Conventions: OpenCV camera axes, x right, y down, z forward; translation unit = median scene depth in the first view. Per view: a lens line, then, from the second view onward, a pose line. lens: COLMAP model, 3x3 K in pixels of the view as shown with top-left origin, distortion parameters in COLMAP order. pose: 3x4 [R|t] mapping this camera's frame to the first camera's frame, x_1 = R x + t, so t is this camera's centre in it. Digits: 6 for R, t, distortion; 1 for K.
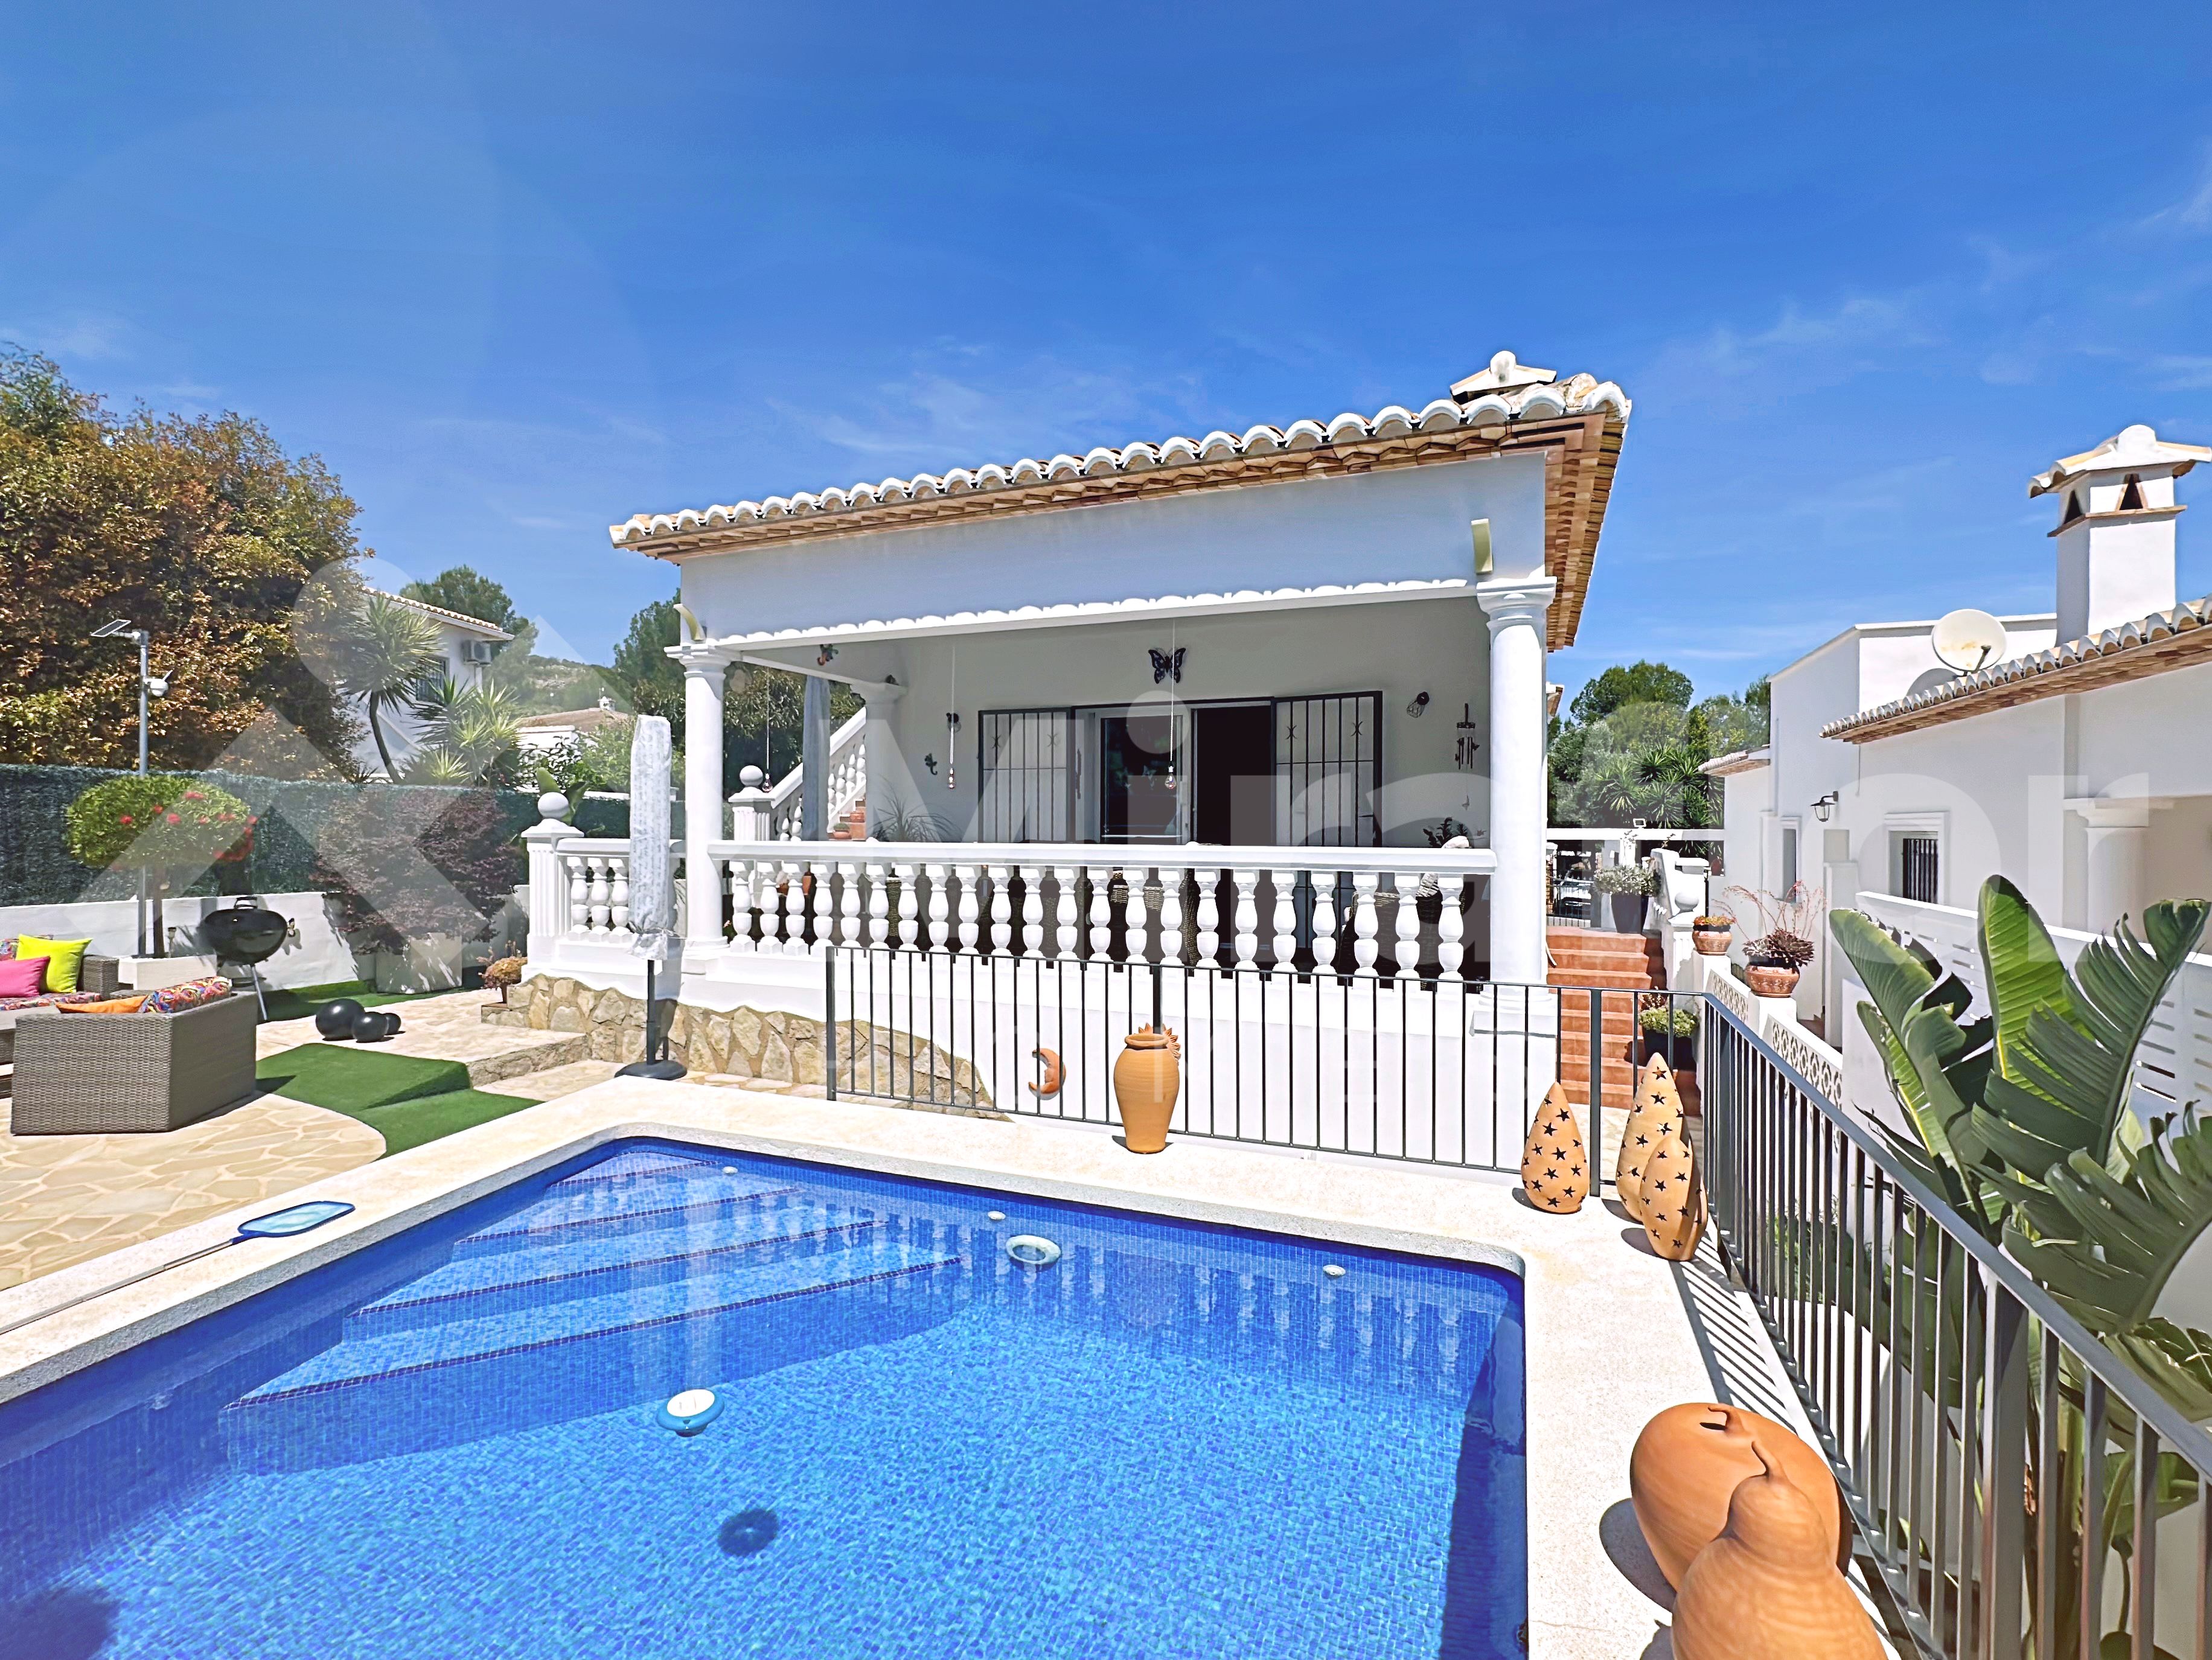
lens RADIAL K [[1027.9, 0, 1099.5], [0, 1027.9, 829.1], [0, 0, 1]] dist [-0.018330, 0.007236]
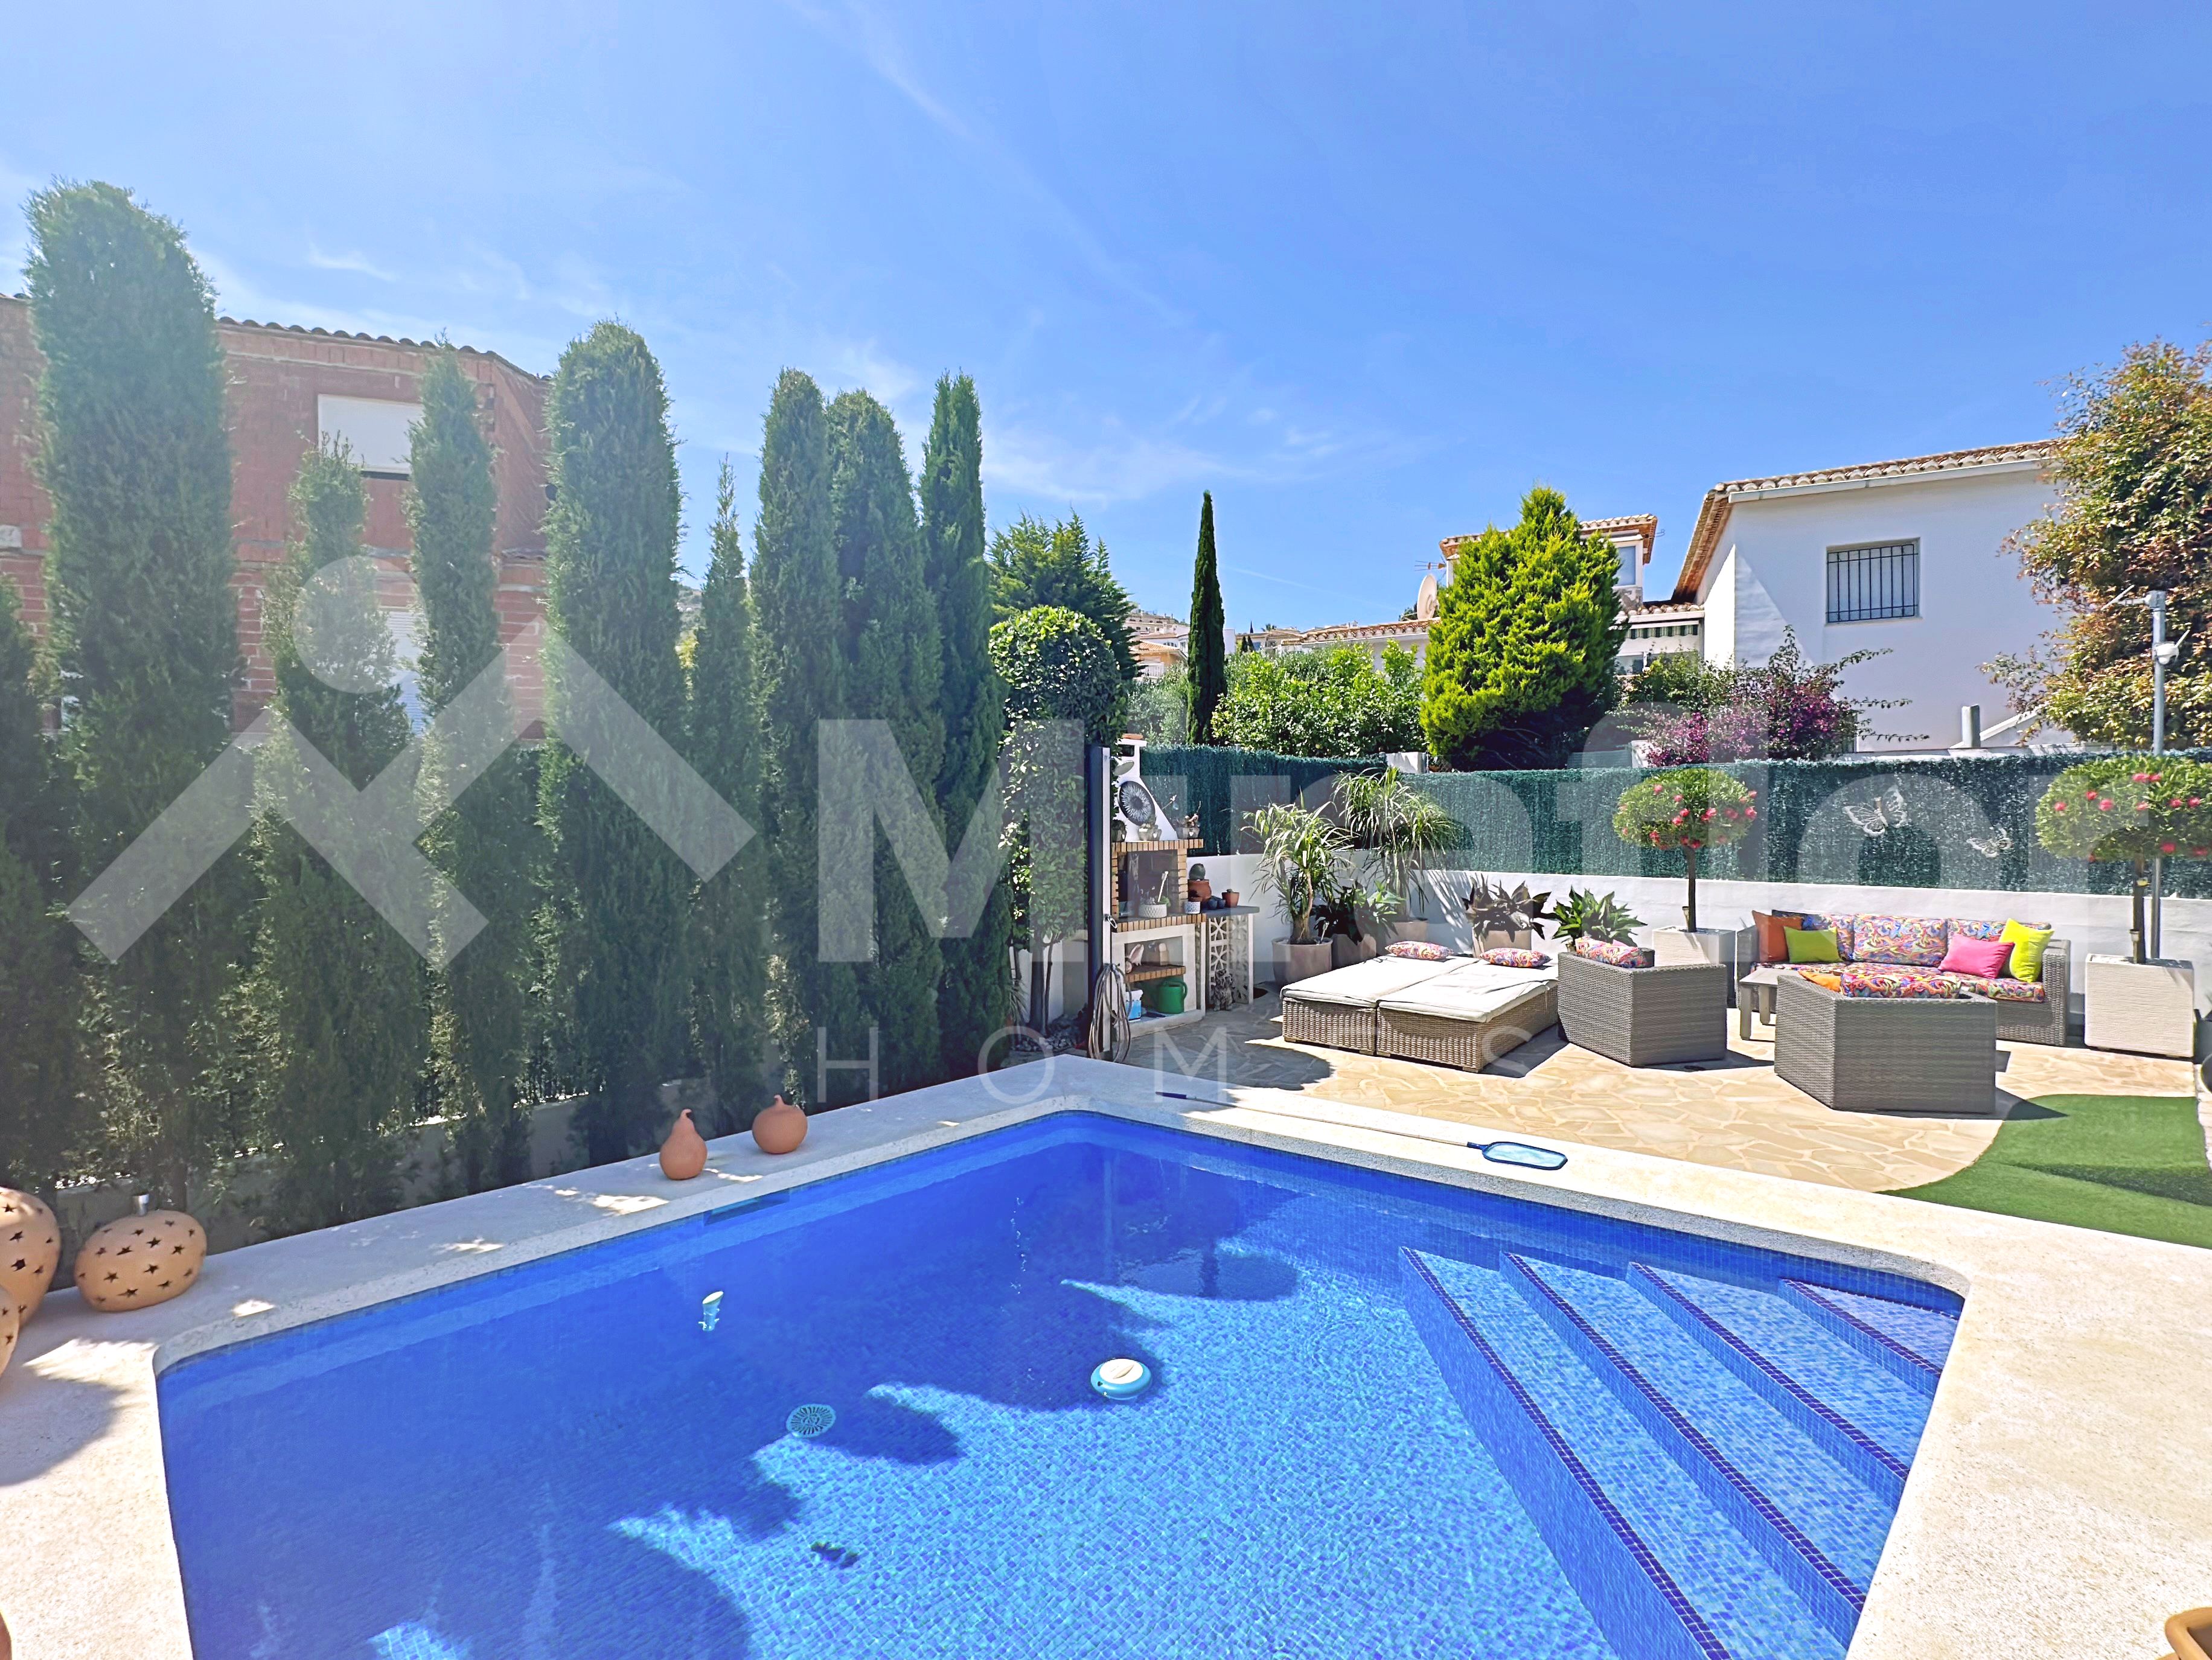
lens RADIAL K [[1027.9, 0, 1099.5], [0, 1027.9, 829.1], [0, 0, 1]] dist [-0.018330, 0.007236]
pose [[-0.380530, 0.011255, -0.924700, 0.246010], [-0.002638, 0.999909, 0.013256, 0.001228], [0.924765, 0.007483, -0.380466, 0.538178]]
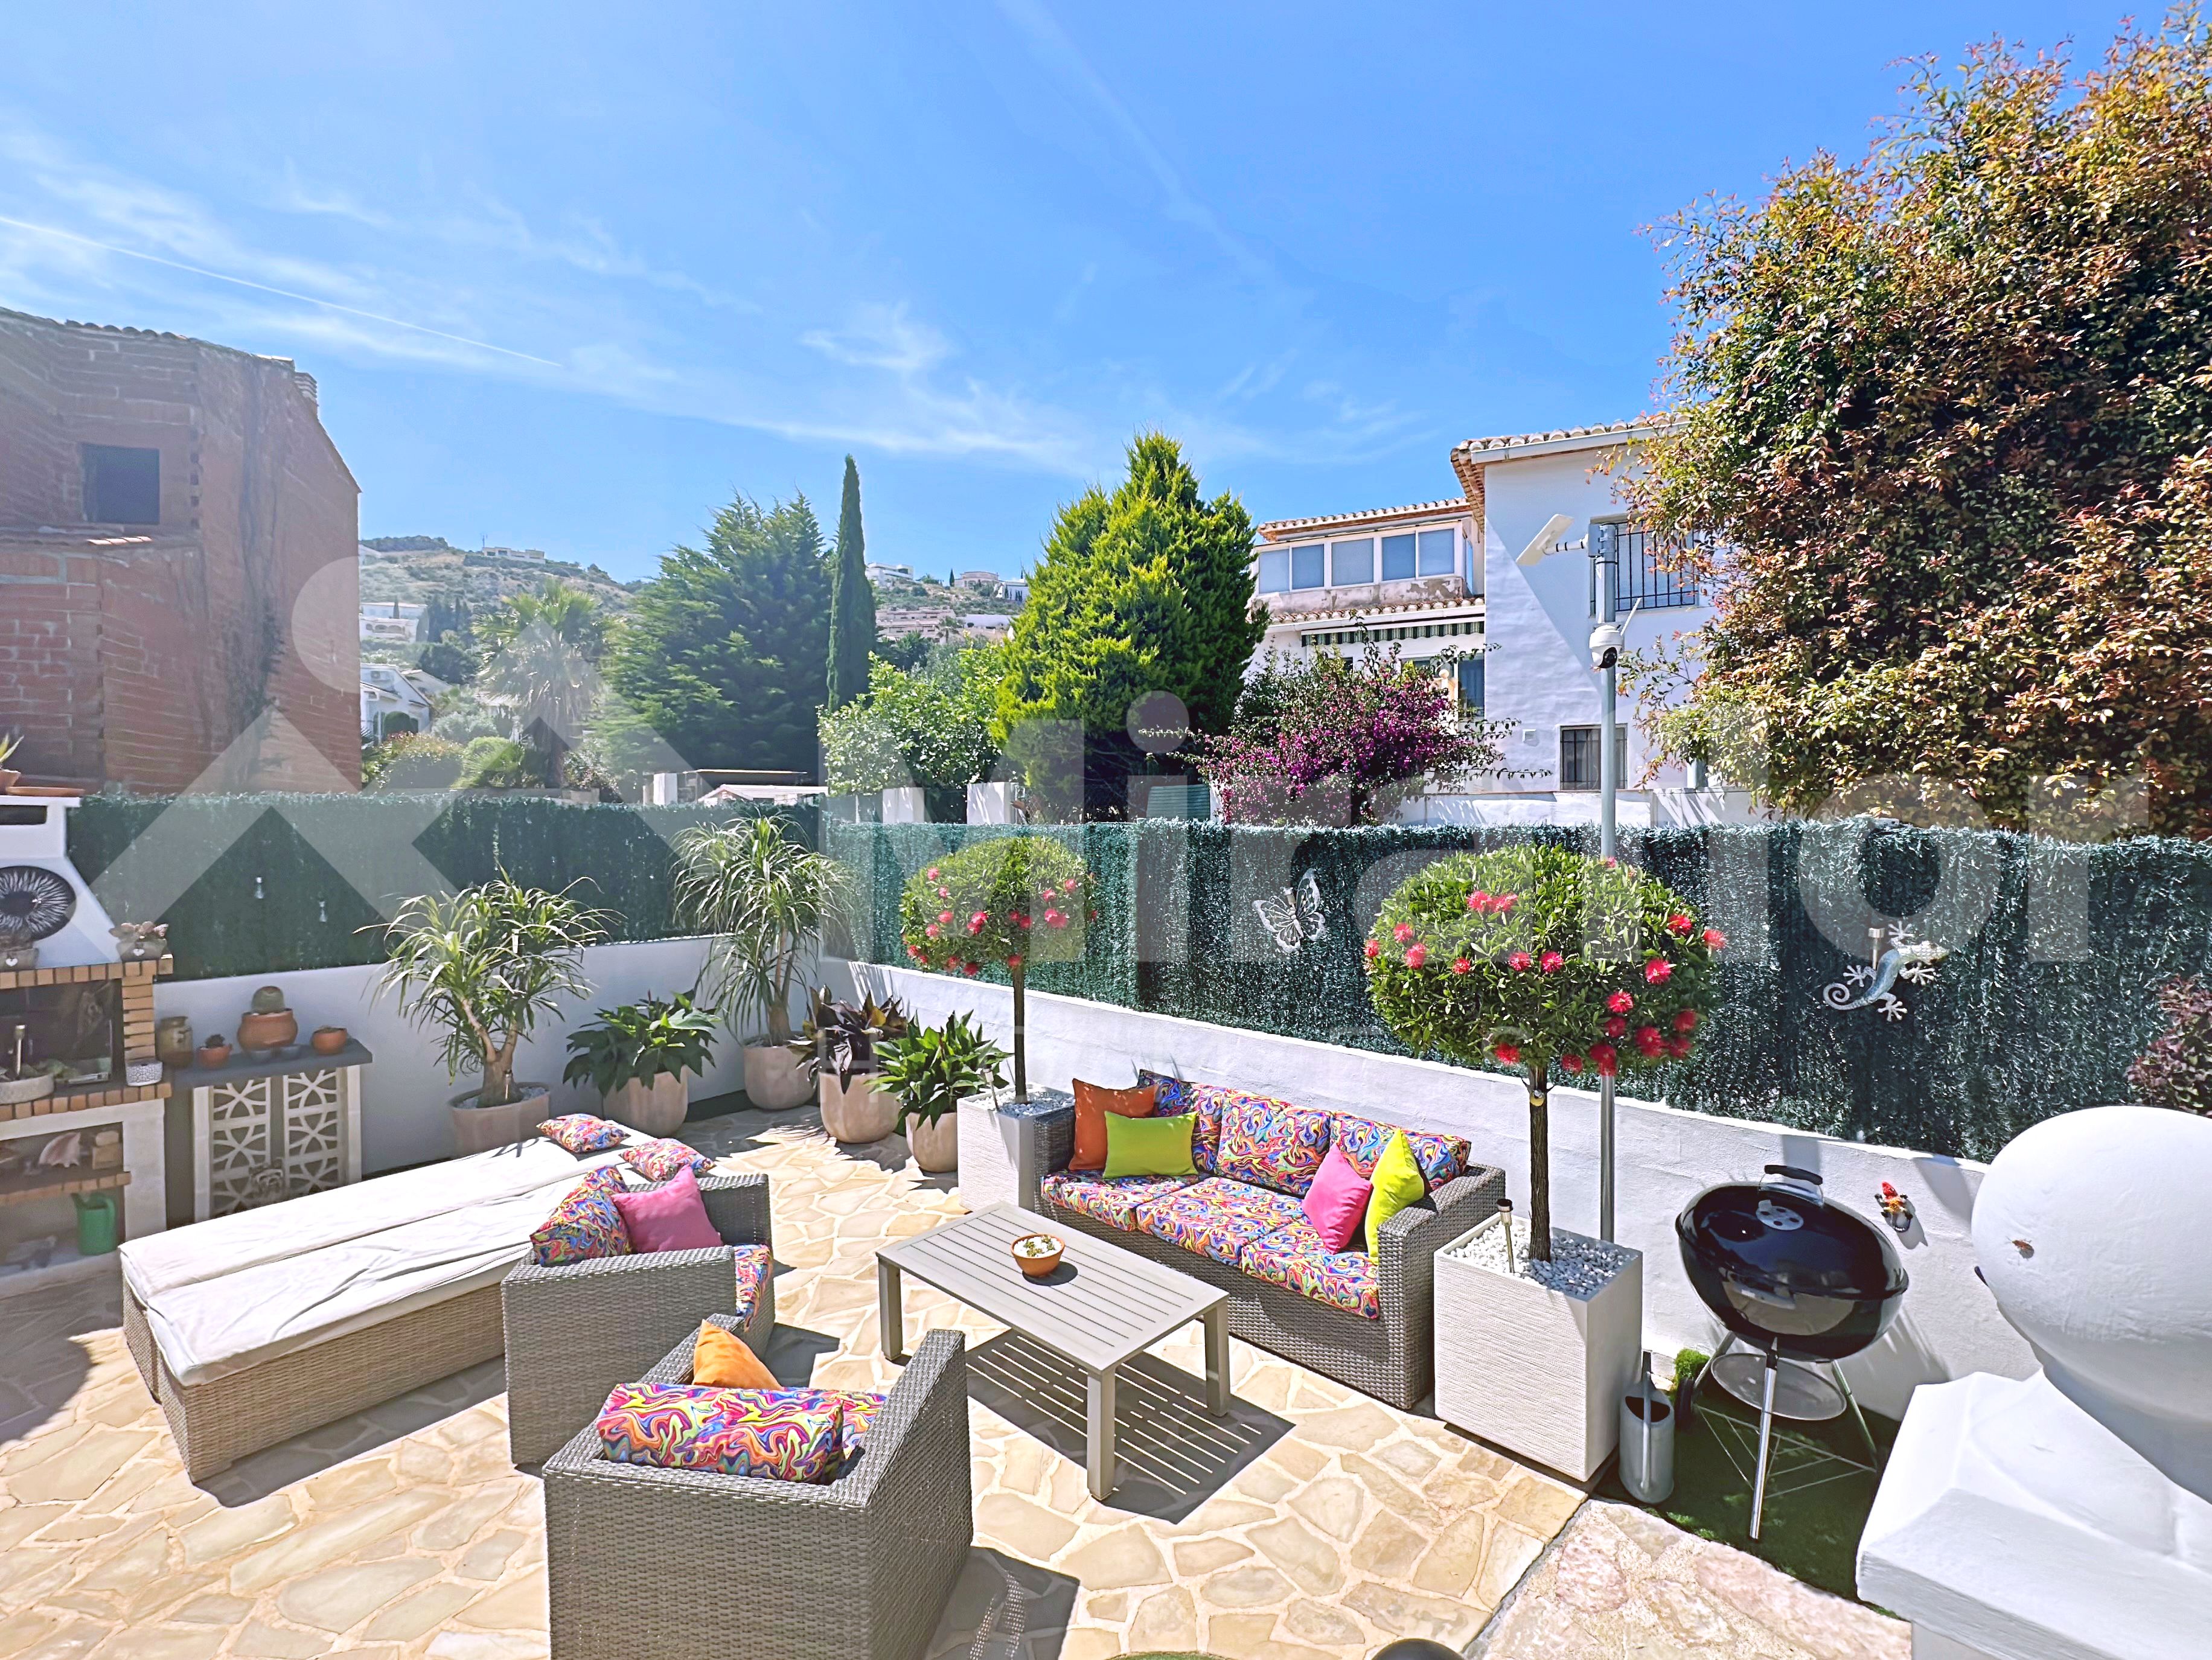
lens RADIAL K [[1029.0, 0, 1099.6], [0, 1029.0, 825.3], [0, 0, 1]] dist [-0.003091, -0.000633]
pose [[-0.379673, 0.005992, -0.925101, -0.453405], [-0.000480, 0.999978, 0.006673, -0.068019], [0.925121, 0.002977, -0.379661, 1.052223]]
